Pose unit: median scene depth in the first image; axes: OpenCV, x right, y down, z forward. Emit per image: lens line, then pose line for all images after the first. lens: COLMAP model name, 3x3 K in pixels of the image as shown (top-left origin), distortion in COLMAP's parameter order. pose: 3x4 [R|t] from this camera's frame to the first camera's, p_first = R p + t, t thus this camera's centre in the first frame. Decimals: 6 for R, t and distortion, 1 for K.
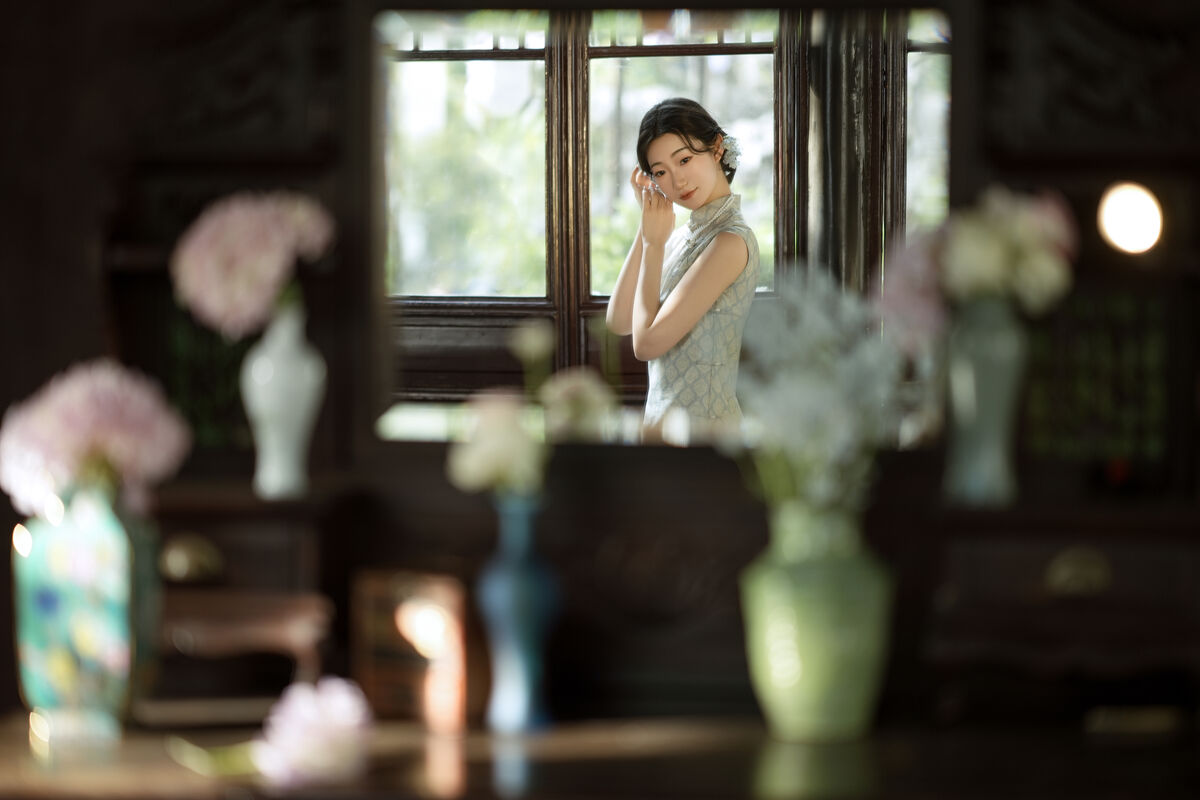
lens RADIAL K [[2934.1, 0, 600.0], [0, 2934.1, 400.0], [0, 0, 1]] dist [0.073383, 0.155234]
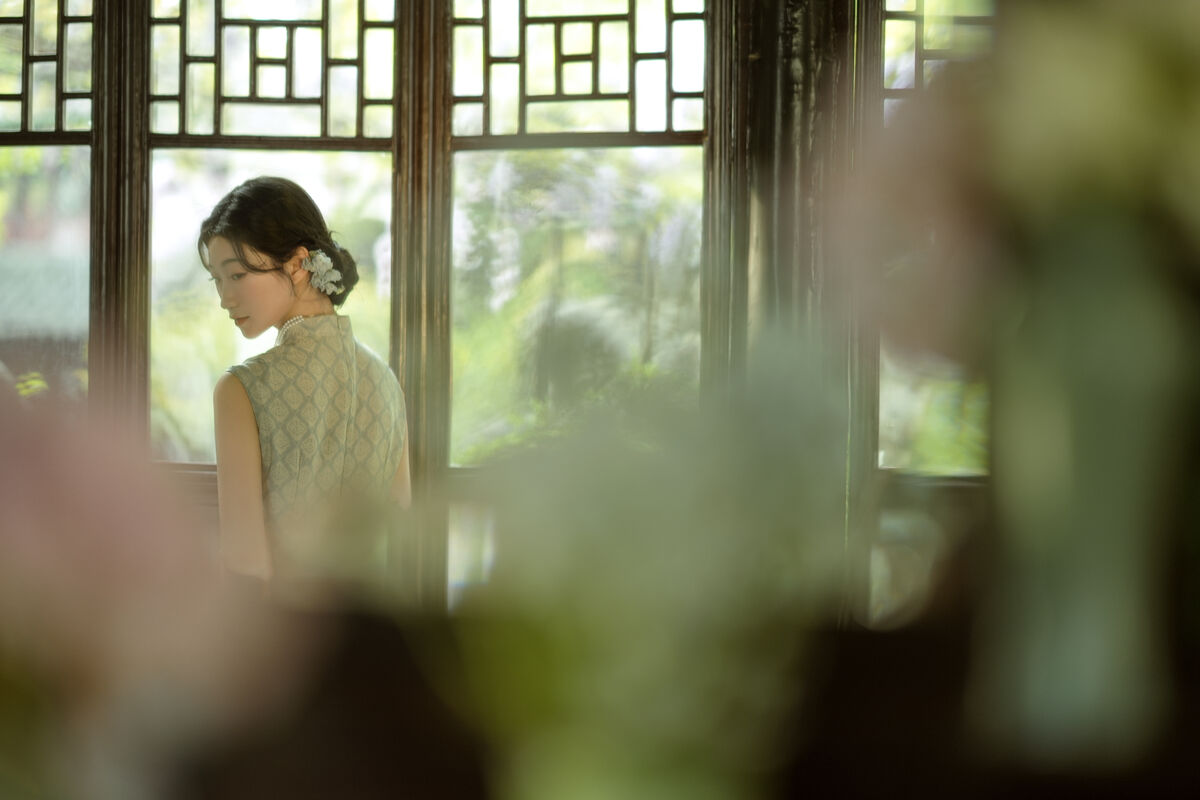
lens RADIAL K [[2934.1, 0, 600.0], [0, 2934.1, 400.0], [0, 0, 1]] dist [0.073383, 0.155234]
pose [[0.999901, 0.011749, 0.007768, 0.028526], [-0.011023, 0.996092, -0.087633, 0.010014], [-0.008767, 0.087538, 0.996123, 0.273856]]
